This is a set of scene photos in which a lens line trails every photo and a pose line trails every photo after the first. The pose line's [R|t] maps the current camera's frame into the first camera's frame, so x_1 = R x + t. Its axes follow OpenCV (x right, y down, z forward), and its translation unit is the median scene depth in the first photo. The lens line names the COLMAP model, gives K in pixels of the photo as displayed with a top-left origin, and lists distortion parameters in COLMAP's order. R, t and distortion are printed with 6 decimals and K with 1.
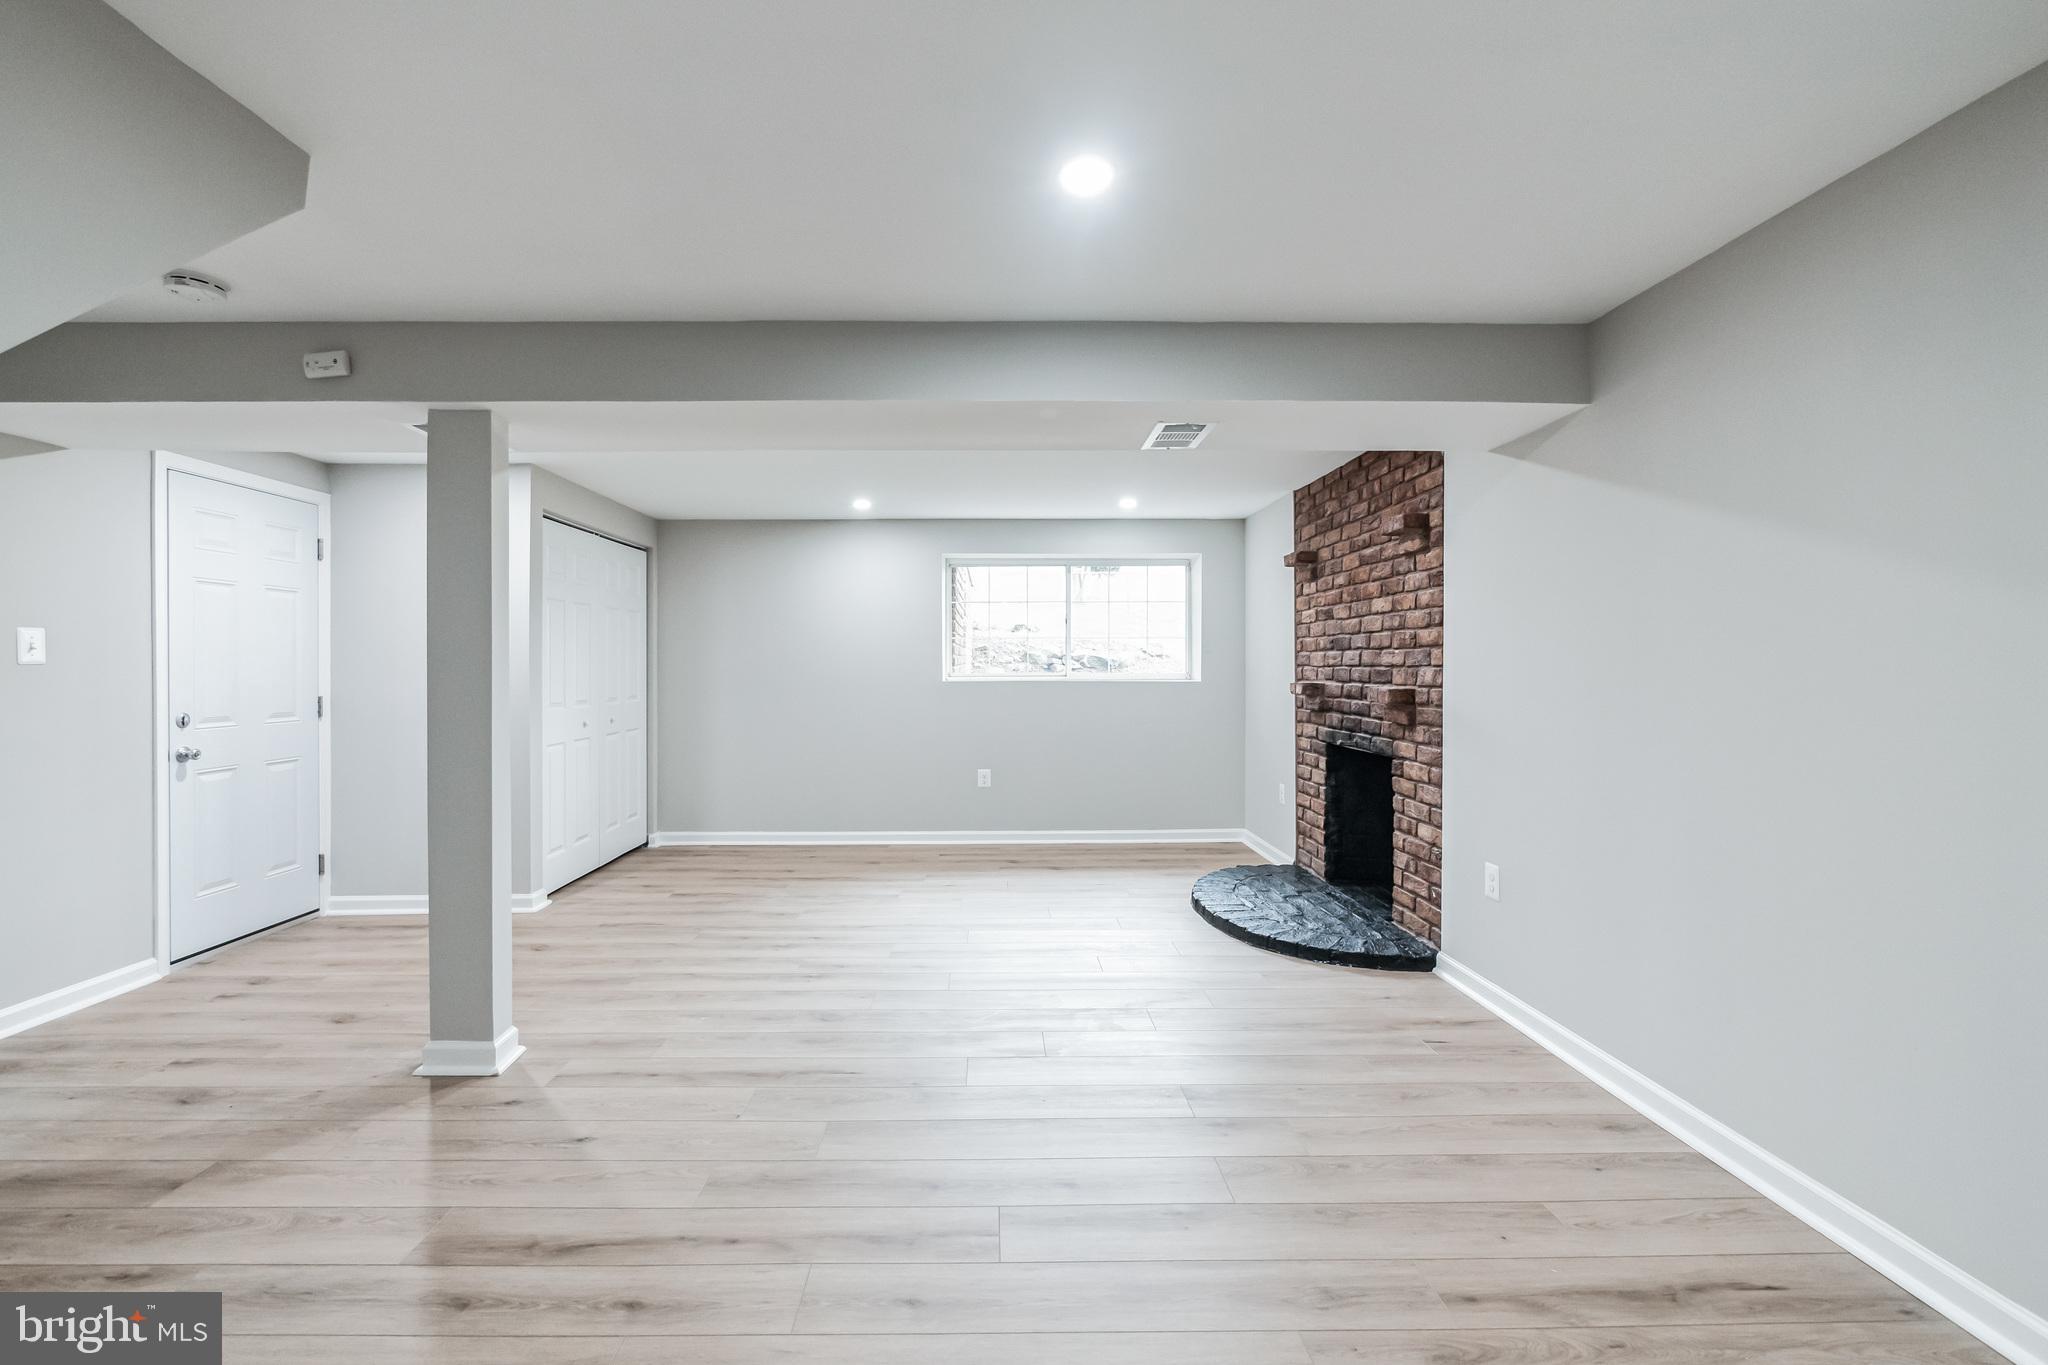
lens RADIAL K [[879.3, 0, 1016.5], [0, 879.3, 676.5], [0, 0, 1]] dist [-0.006953, 0.001509]
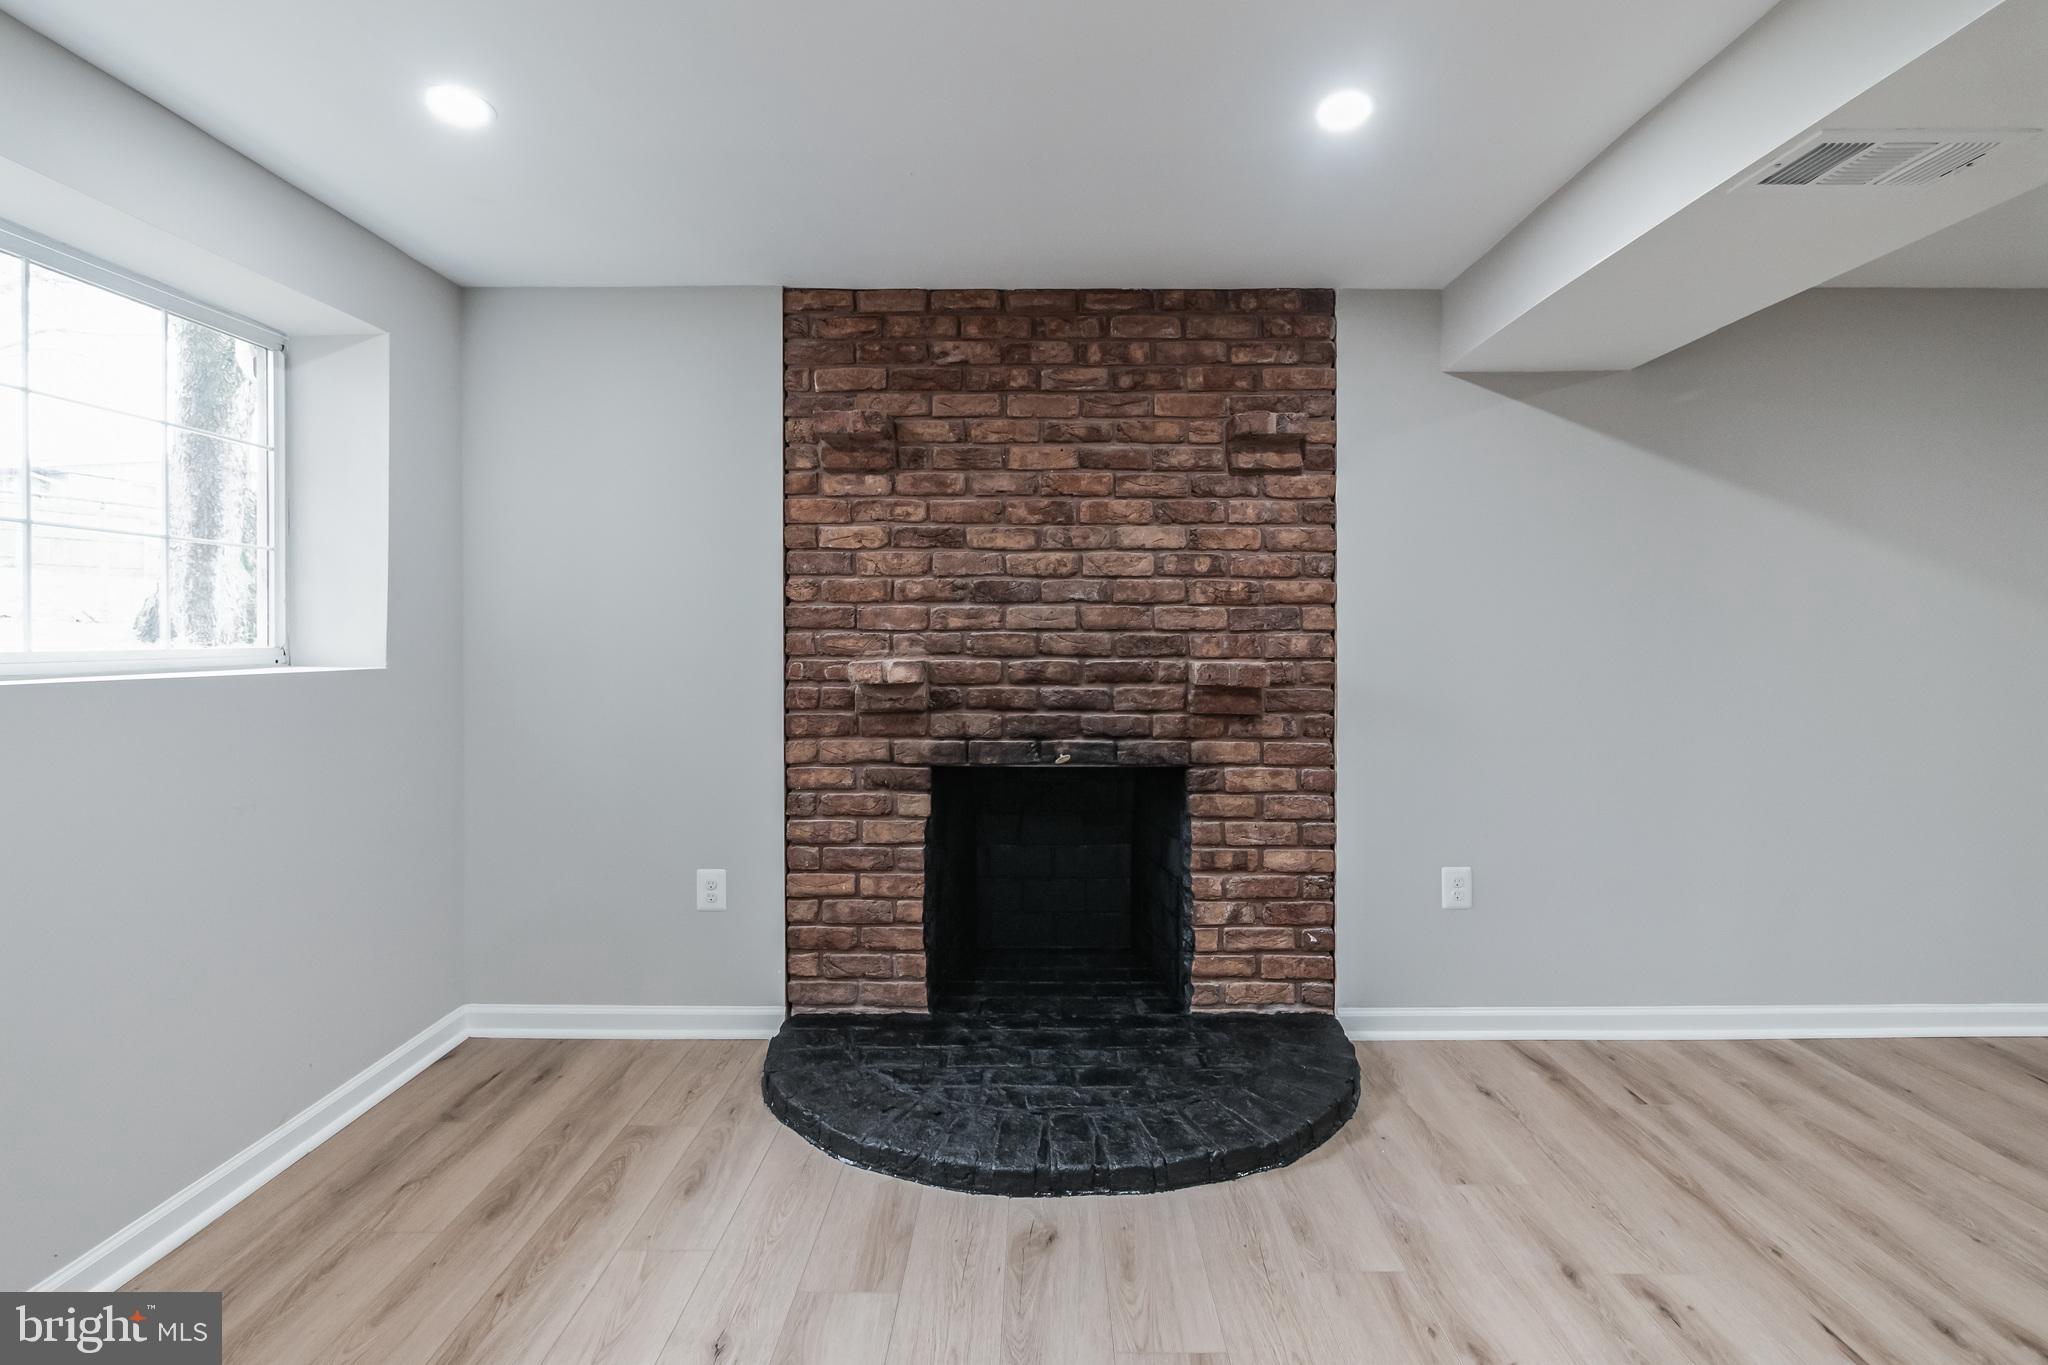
lens RADIAL K [[879.3, 0, 1023.8], [0, 879.3, 647.9], [0, 0, 1]] dist [-0.006953, 0.001509]
pose [[0.039774, -0.016976, 0.999065, -0.324917], [0.007075, 0.999835, 0.016707, -0.014538], [-0.999184, 0.006403, 0.039887, 1.441507]]
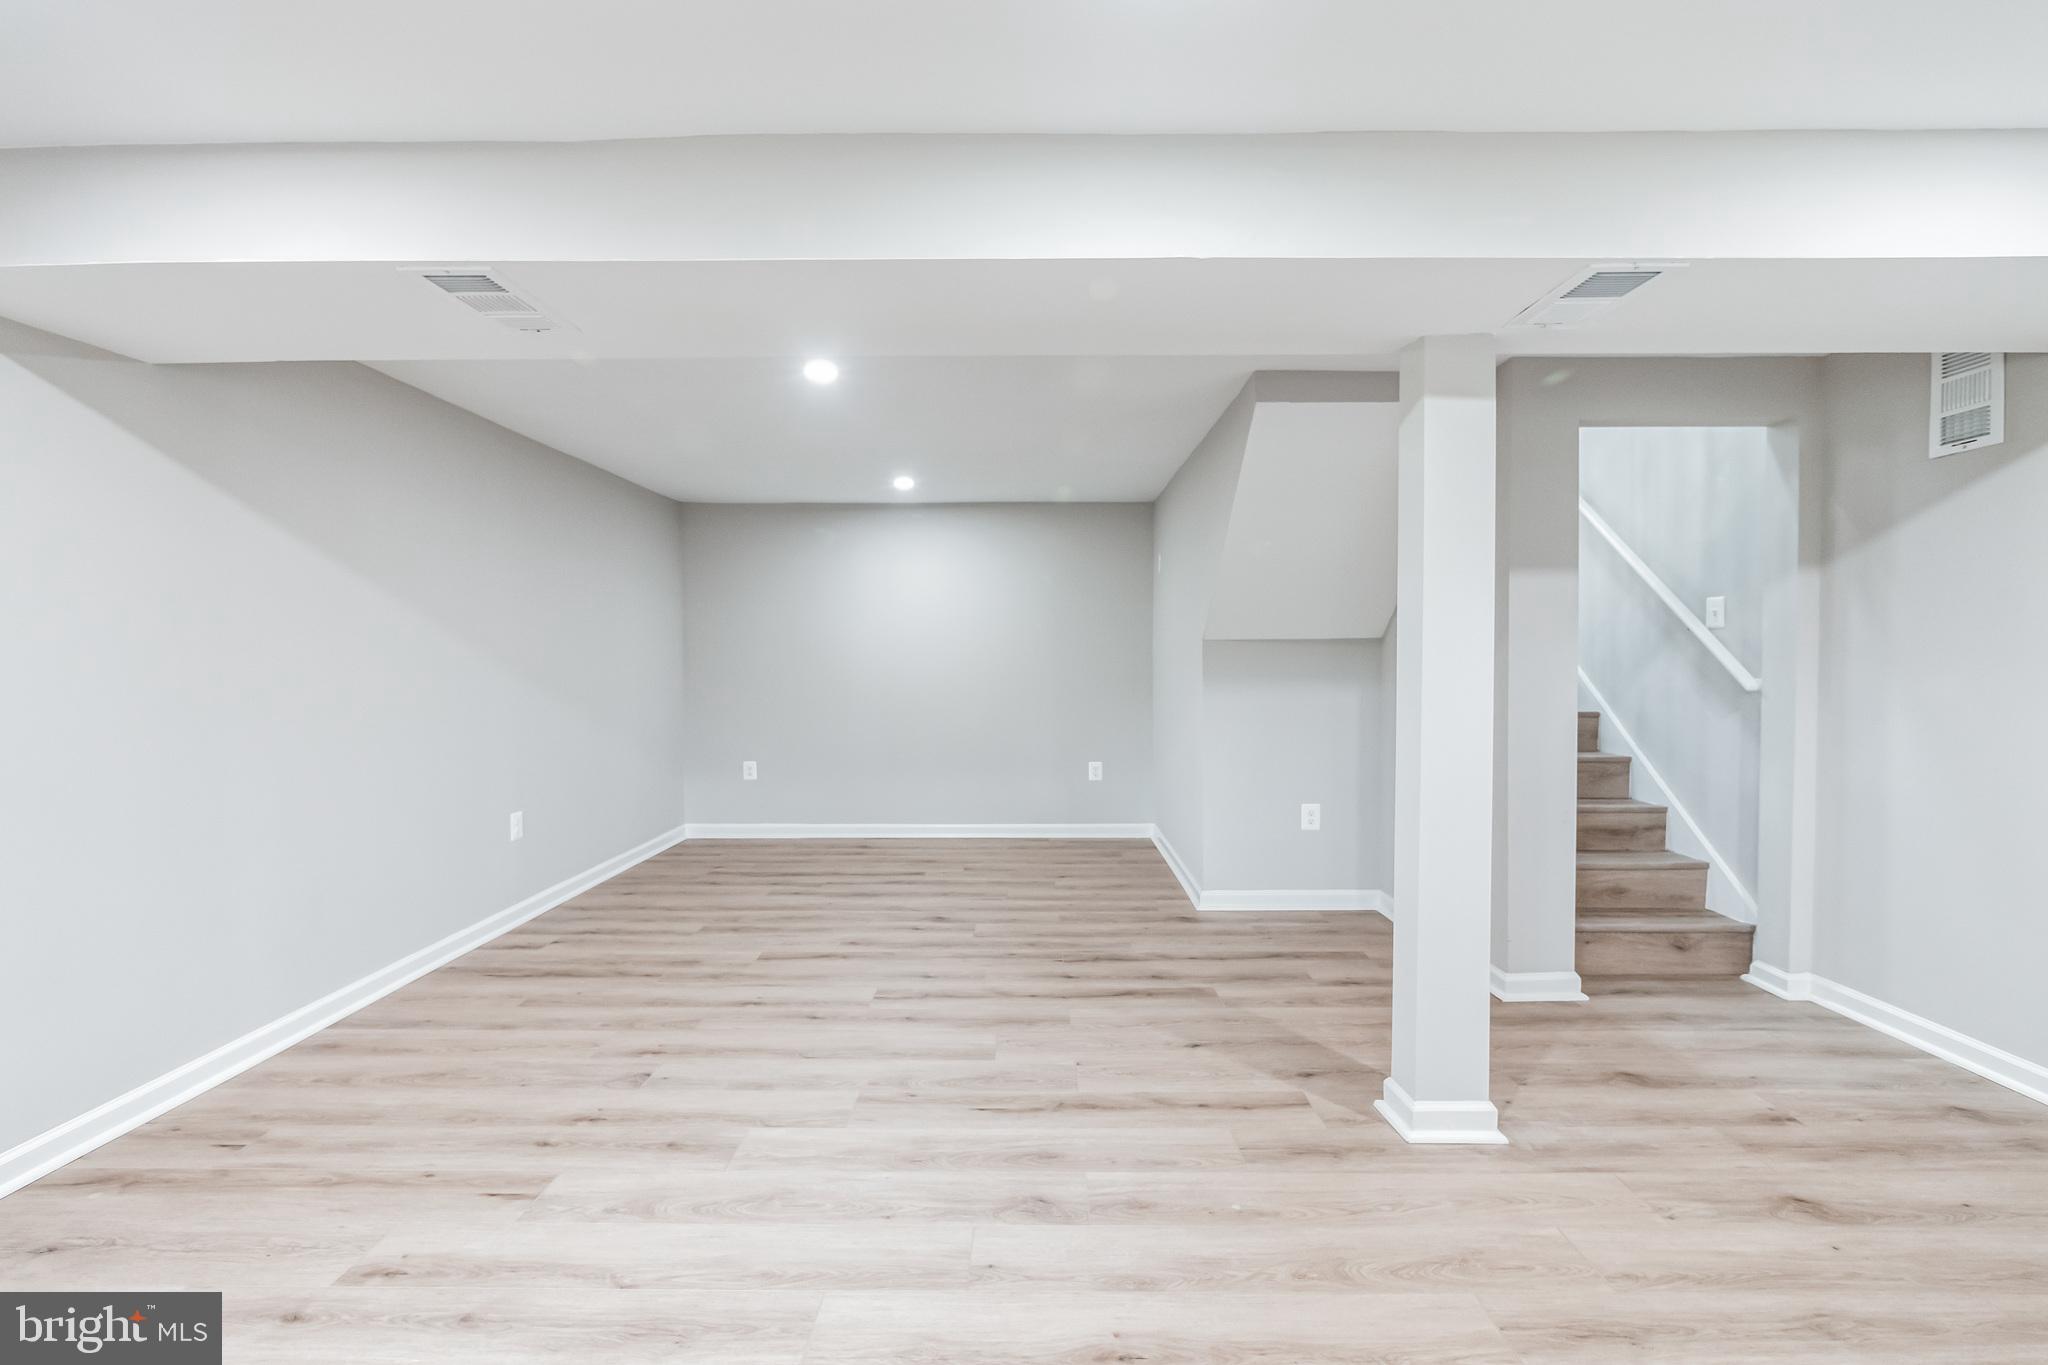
lens RADIAL K [[879.3, 0, 1024.5], [0, 879.3, 660.4], [0, 0, 1]] dist [-0.006953, 0.001509]
pose [[-0.998947, 0.006541, 0.045401, -0.236948], [0.007027, 0.999920, 0.010557, -0.009715], [-0.045328, 0.010865, -0.998913, 1.625817]]
